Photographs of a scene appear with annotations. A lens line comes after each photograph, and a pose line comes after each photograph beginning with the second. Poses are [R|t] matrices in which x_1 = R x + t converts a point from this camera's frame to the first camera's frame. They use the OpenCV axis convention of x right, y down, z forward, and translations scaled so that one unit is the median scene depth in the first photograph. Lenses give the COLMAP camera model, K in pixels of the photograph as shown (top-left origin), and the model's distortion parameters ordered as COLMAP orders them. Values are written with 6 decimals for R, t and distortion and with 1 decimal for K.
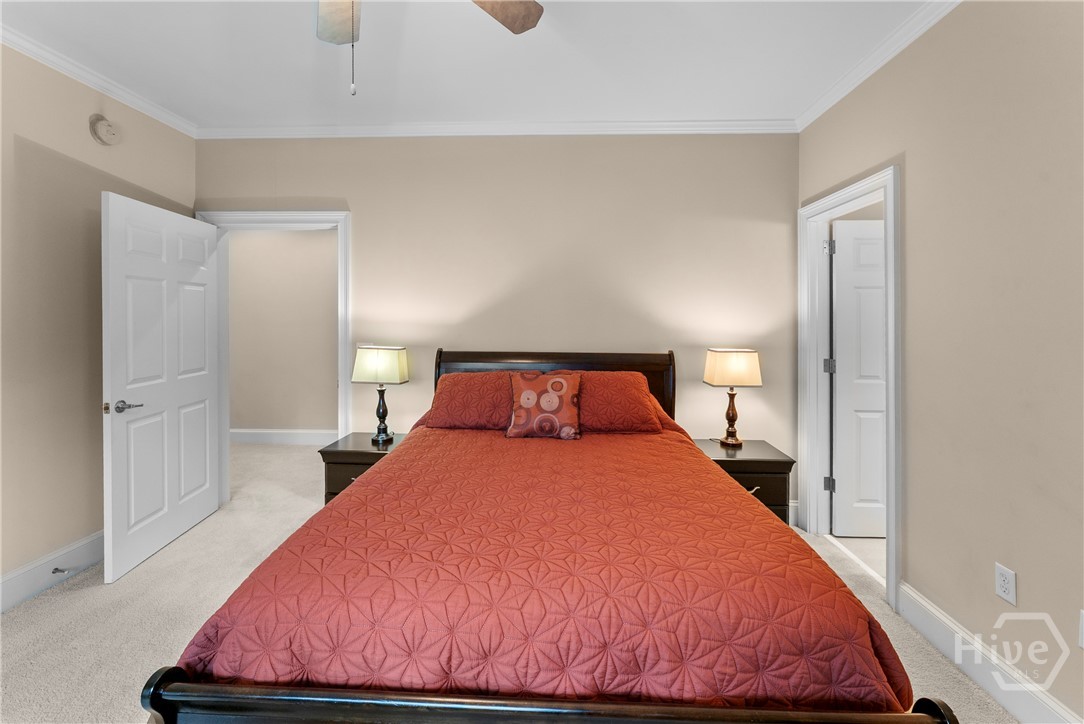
lens RADIAL K [[456.1, 0, 544.2], [0, 456.1, 319.4], [0, 0, 1]] dist [0.004840, -0.000838]
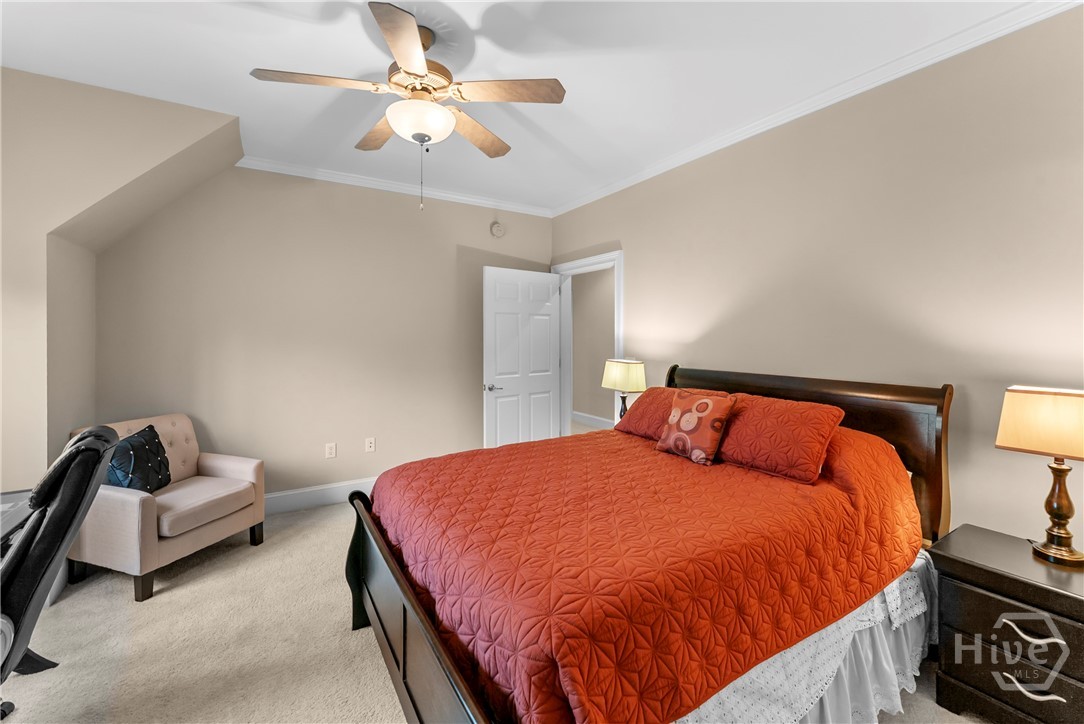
lens RADIAL K [[456.1, 0, 559.5], [0, 456.1, 333.9], [0, 0, 1]] dist [0.004840, -0.000838]
pose [[0.577604, -0.008407, -0.816274, 0.627017], [-0.001802, 0.999931, -0.011574, 0.005280], [0.816315, 0.008156, 0.577549, 0.205139]]
